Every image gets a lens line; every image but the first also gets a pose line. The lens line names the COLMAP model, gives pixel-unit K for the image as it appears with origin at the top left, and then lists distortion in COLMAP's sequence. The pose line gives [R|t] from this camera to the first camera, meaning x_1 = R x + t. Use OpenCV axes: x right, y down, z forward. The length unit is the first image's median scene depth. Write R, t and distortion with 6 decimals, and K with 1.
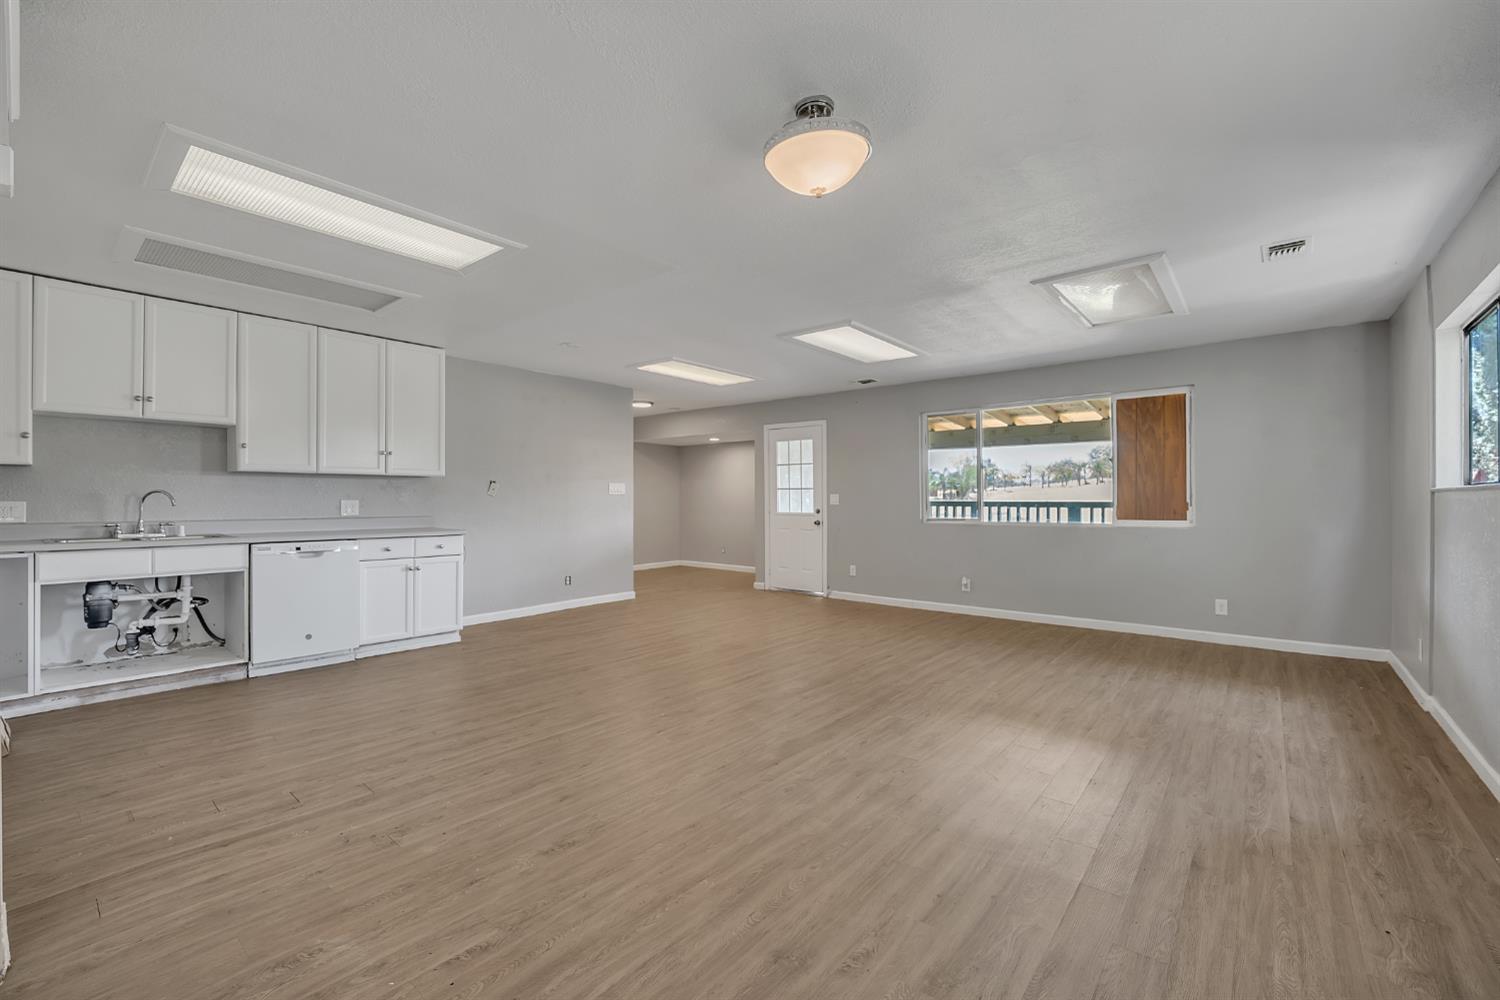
lens RADIAL K [[617.1, 0, 752.4], [0, 617.1, 497.5], [0, 0, 1]] dist [-0.005024, -0.000157]
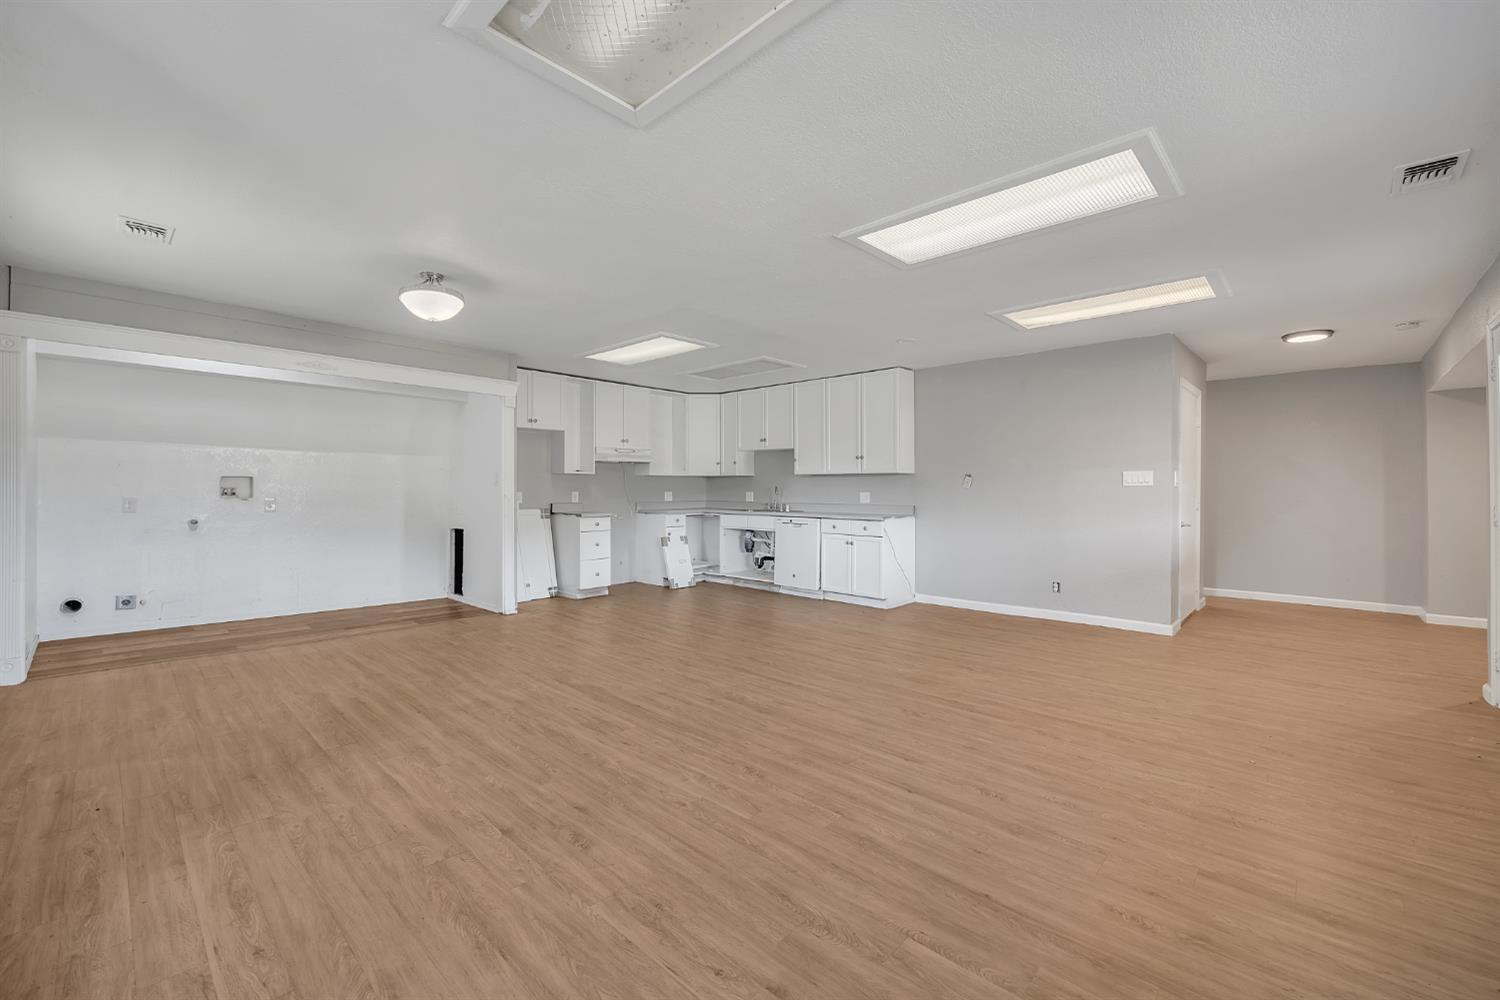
lens RADIAL K [[617.1, 0, 753.4], [0, 617.1, 493.4], [0, 0, 1]] dist [-0.005024, -0.000157]
pose [[-0.059117, 0.000878, -0.998251, 1.046171], [-0.003243, 0.999994, 0.001072, 0.008212], [0.998246, 0.003300, -0.059114, 1.145269]]
